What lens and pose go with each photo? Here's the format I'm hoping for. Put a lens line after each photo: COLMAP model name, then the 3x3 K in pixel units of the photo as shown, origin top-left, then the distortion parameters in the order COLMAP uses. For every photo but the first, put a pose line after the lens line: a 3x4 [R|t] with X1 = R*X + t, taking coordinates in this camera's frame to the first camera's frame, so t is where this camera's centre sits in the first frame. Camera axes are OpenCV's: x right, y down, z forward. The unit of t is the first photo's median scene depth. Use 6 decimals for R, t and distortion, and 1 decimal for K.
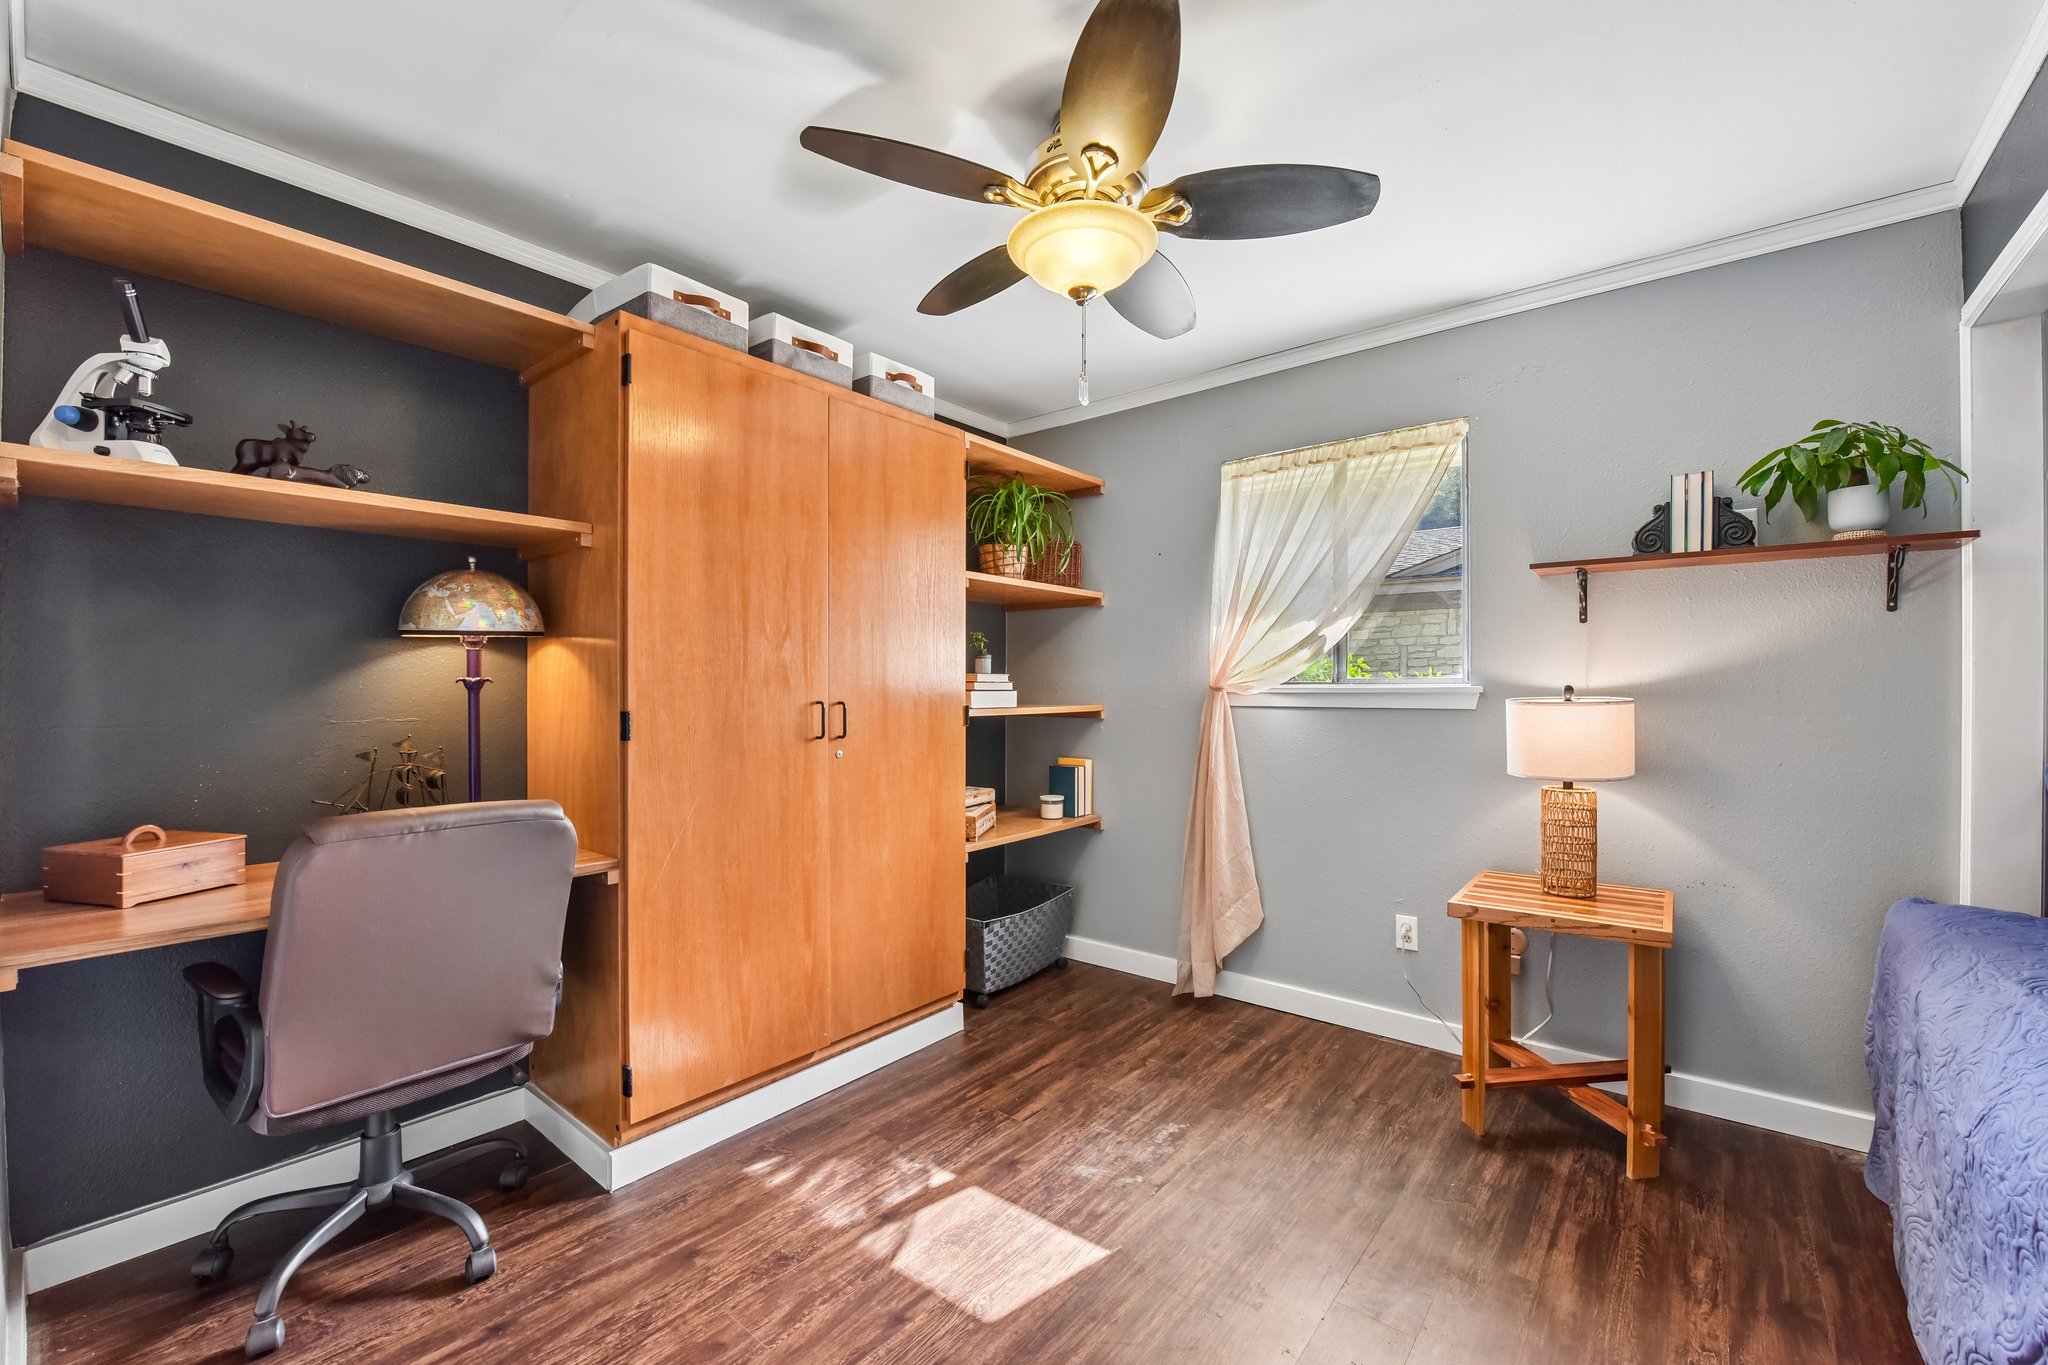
lens RADIAL K [[825.5, 0, 1026.3], [0, 825.5, 694.7], [0, 0, 1]] dist [-0.001001, -0.000239]
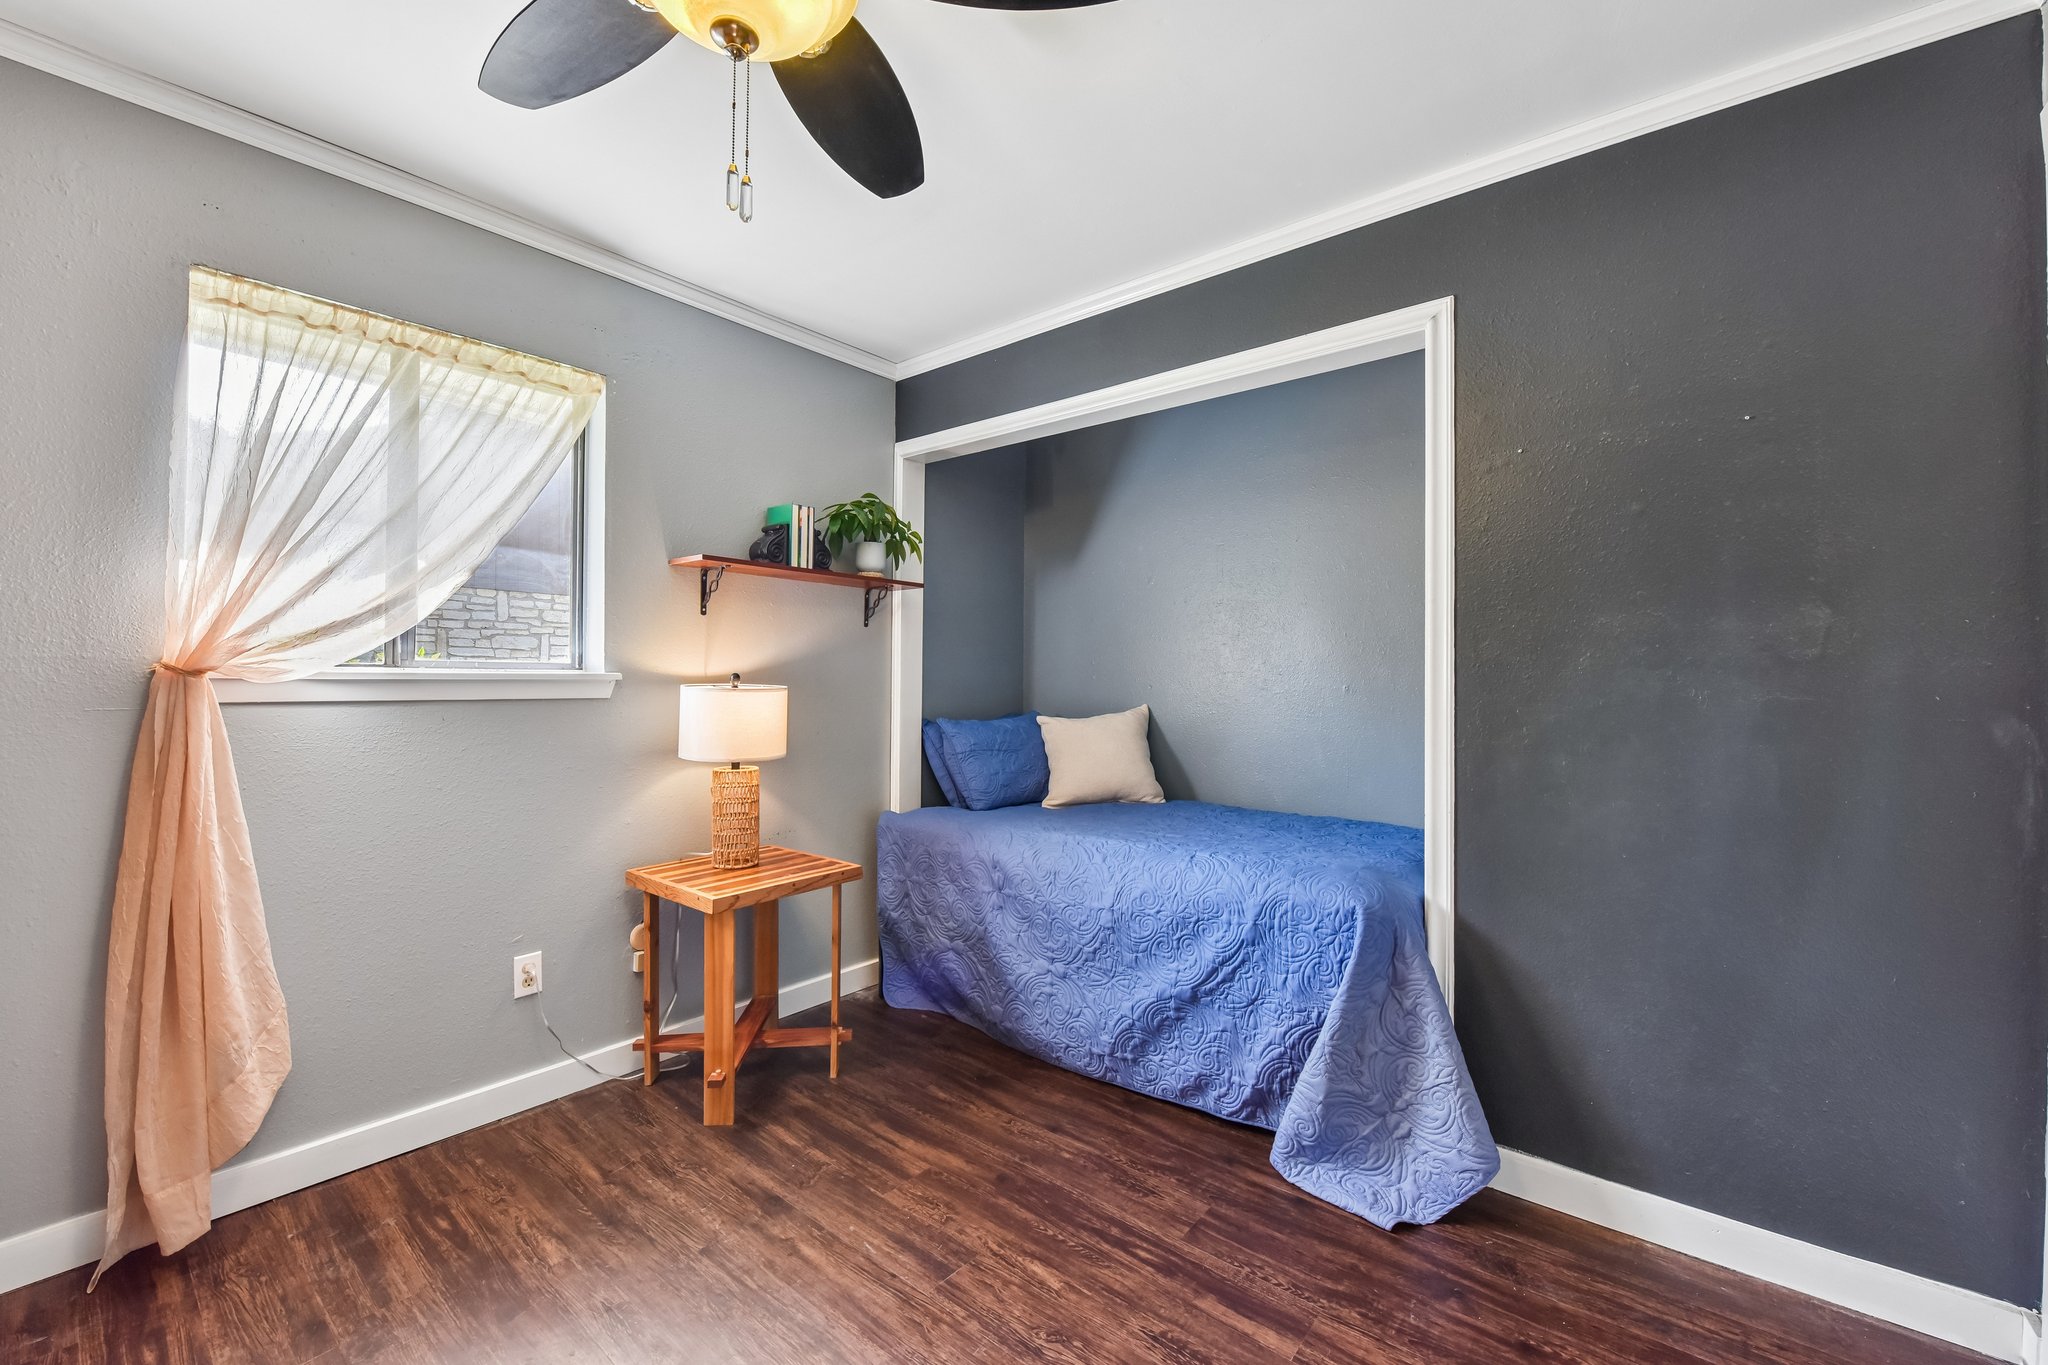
lens RADIAL K [[842.1, 0, 1022.0], [0, 842.1, 685.9], [0, 0, 1]] dist [-0.002135, -0.000518]
pose [[0.017361, -0.002330, 0.999847, -0.400325], [0.004042, 0.999989, 0.002261, 0.003918], [-0.999841, 0.004002, 0.017370, 0.552505]]
